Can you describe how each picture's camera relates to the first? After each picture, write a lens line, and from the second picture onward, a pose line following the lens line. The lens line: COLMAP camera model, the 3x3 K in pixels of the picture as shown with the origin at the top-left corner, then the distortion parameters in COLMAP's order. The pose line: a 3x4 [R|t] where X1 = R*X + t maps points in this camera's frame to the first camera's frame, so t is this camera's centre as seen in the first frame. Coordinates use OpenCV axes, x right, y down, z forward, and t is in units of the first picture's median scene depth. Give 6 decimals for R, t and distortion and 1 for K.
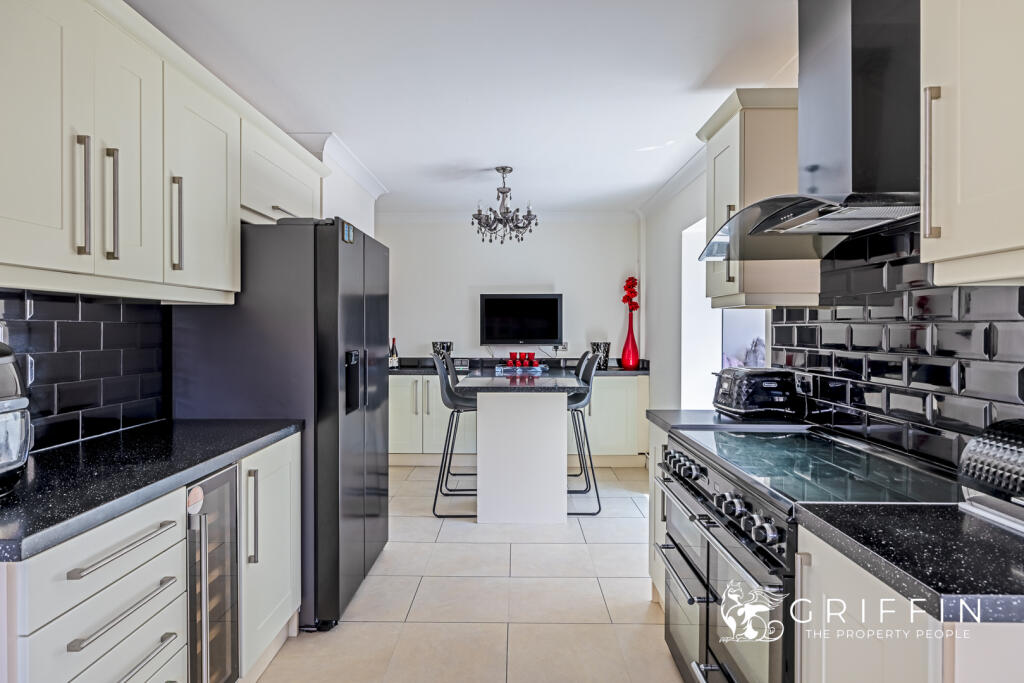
lens RADIAL K [[554.5, 0, 506.5], [0, 554.5, 337.8], [0, 0, 1]] dist [-0.008472, 0.003776]
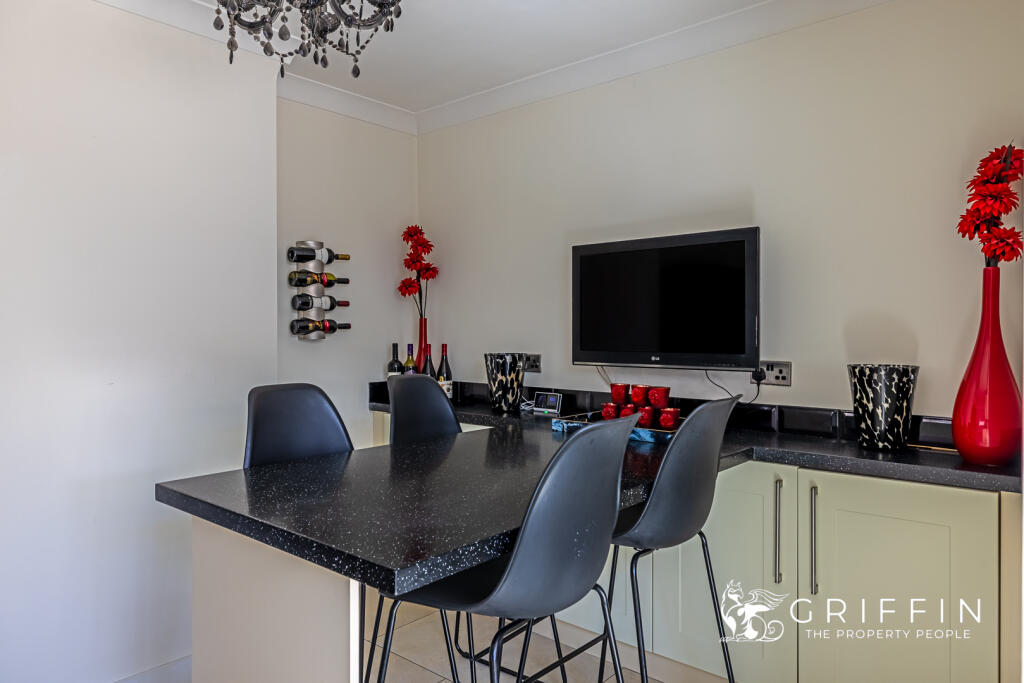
lens RADIAL K [[683.1, 0, 510.0], [0, 683.1, 339.2], [0, 0, 1]] dist [0.002493, -0.002509]
pose [[0.759020, 0.008046, -0.651018, 0.365047], [-0.009877, 0.999951, 0.000843, -0.007392], [0.650993, 0.005790, 0.759062, 0.765887]]
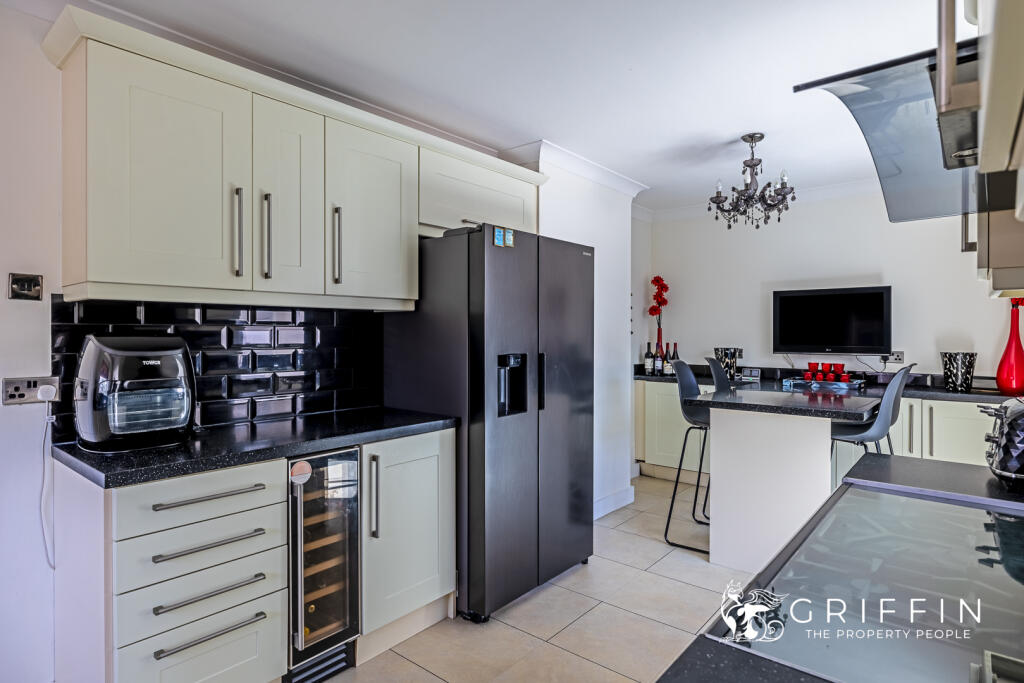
lens RADIAL K [[554.5, 0, 512.0], [0, 554.5, 340.6], [0, 0, 1]] dist [-0.008472, 0.003776]
pose [[0.776409, 0.009218, -0.630162, 0.236684], [-0.011569, 0.999933, 0.000373, -0.000628], [0.630123, 0.007001, 0.776464, 0.145627]]
